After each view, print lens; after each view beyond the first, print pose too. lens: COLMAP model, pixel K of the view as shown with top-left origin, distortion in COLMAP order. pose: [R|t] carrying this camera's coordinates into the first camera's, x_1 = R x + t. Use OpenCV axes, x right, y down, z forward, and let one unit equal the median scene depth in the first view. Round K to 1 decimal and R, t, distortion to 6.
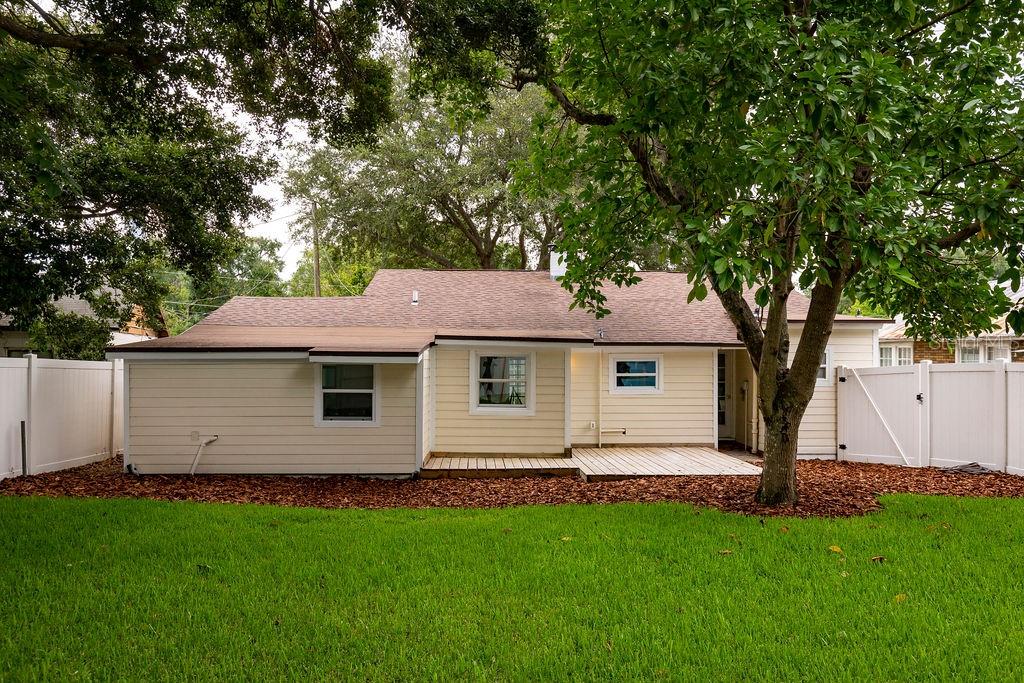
lens RADIAL K [[743.2, 0, 508.1], [0, 743.2, 343.8], [0, 0, 1]] dist [-0.004353, 0.001427]
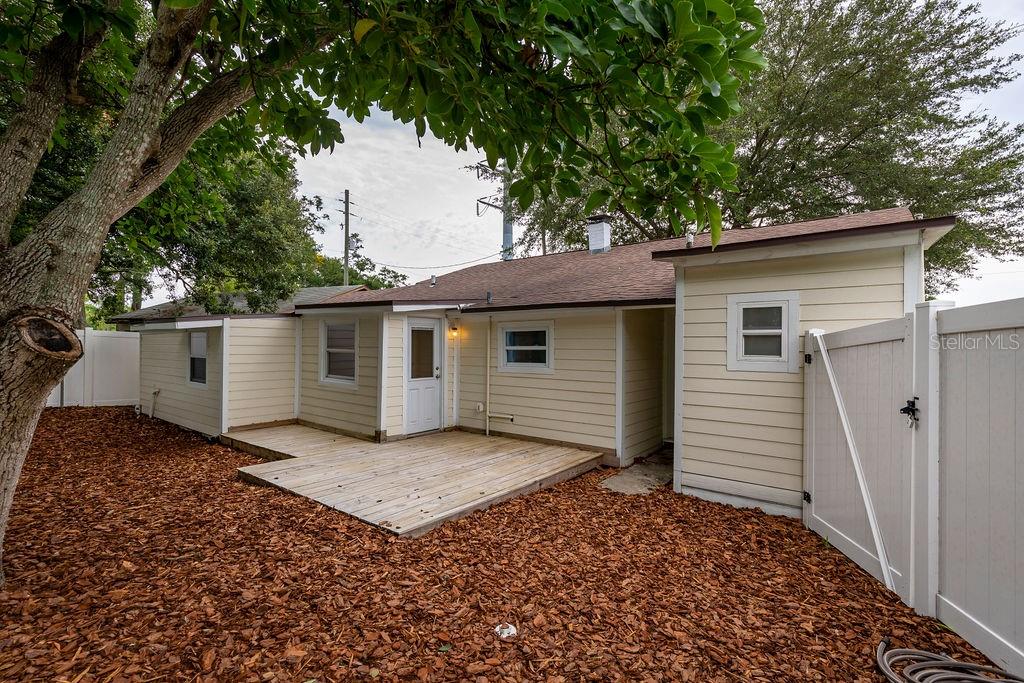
lens RADIAL K [[472.5, 0, 510.5], [0, 472.5, 343.9], [0, 0, 1]] dist [0.008054, 0.000174]
pose [[0.758733, 0.000171, -0.651402, 0.548373], [0.005556, 0.999962, 0.006733, 0.038315], [0.651378, -0.008727, 0.758703, 0.691322]]
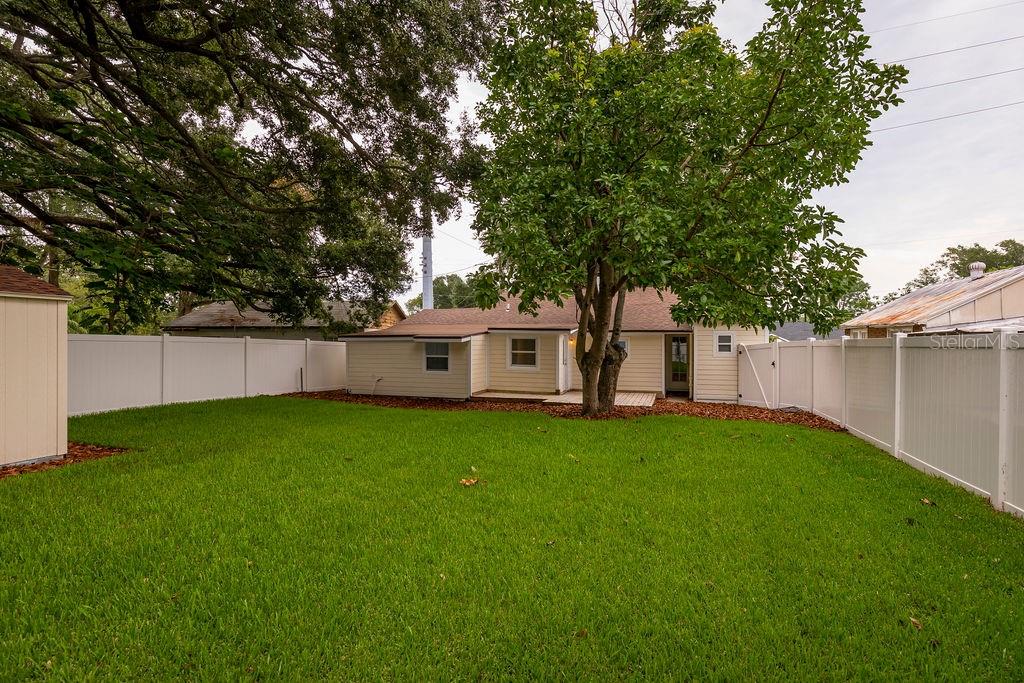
lens RADIAL K [[495.5, 0, 514.5], [0, 495.5, 341.2], [0, 0, 1]] dist [-0.002267, -0.001278]
pose [[0.930544, -0.004724, -0.366149, 0.423780], [0.009460, 0.999893, 0.011142, 0.009050], [0.366057, -0.013832, 0.930490, -0.151043]]
